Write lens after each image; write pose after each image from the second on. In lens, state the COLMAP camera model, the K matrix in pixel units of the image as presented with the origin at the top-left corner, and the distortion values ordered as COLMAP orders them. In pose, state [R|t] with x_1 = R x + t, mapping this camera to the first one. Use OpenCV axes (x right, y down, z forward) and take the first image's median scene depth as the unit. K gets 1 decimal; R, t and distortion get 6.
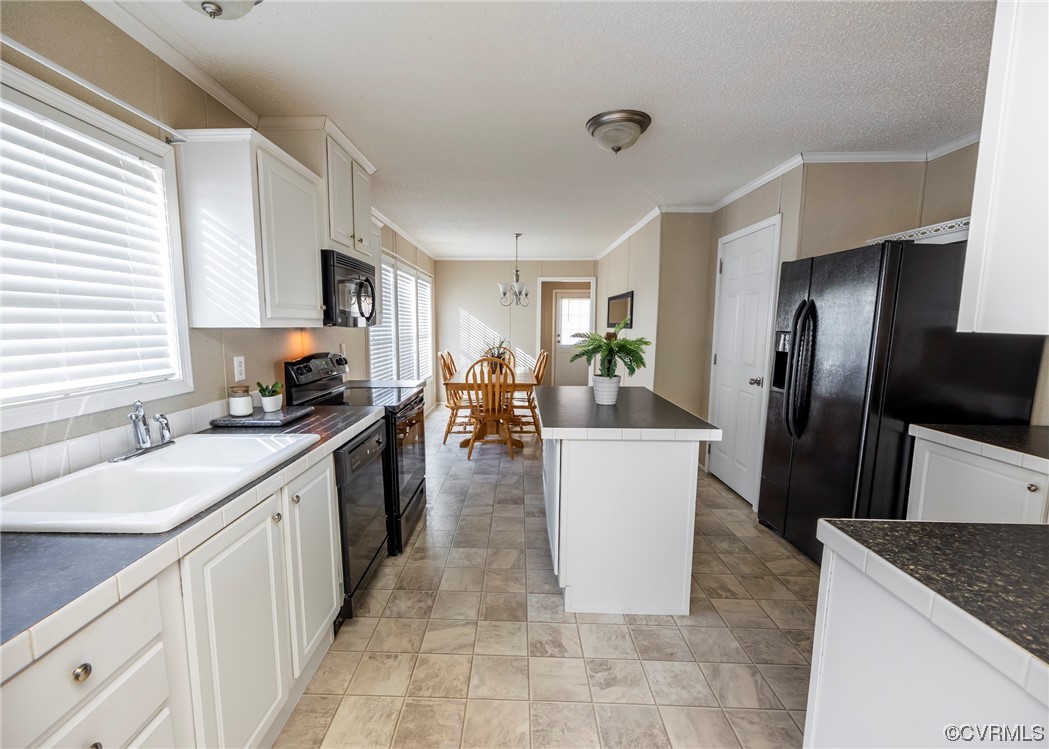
lens RADIAL K [[463.6, 0, 501.4], [0, 463.6, 380.6], [0, 0, 1]] dist [-0.003831, 0.000206]
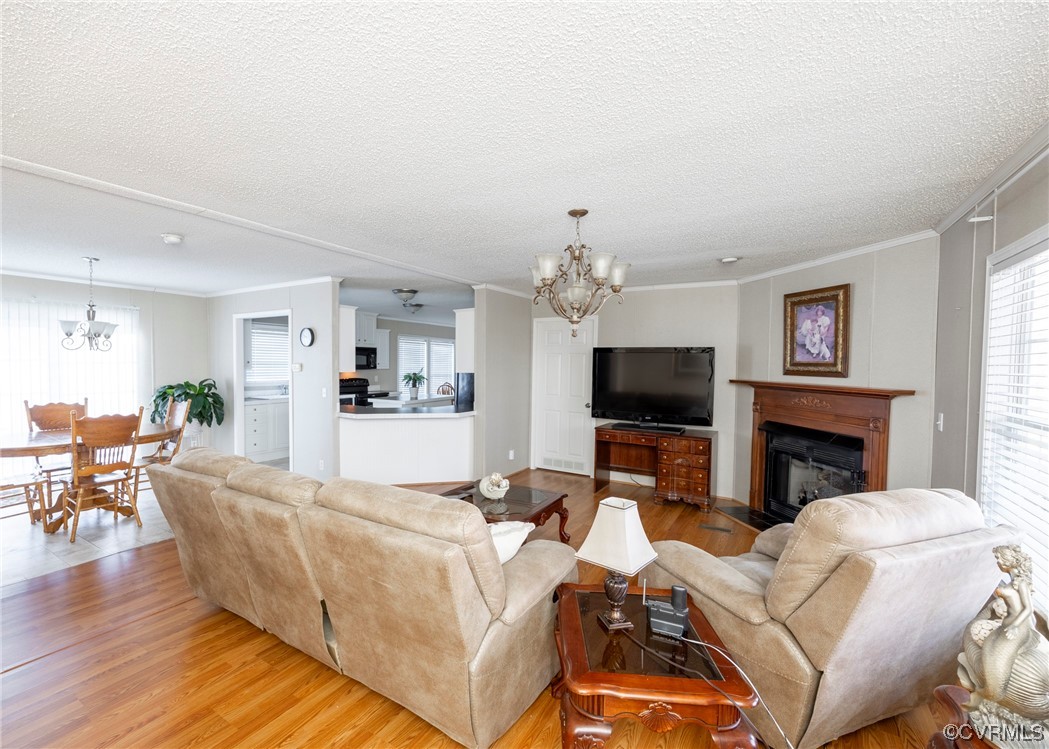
lens RADIAL K [[463.6, 0, 496.3], [0, 463.6, 379.5], [0, 0, 1]] dist [-0.003831, 0.000206]
pose [[0.858629, 0.022183, -0.512117, 2.412652], [-0.070676, 0.994645, -0.075414, 0.137319], [0.507701, 0.100947, 0.855599, -1.359702]]
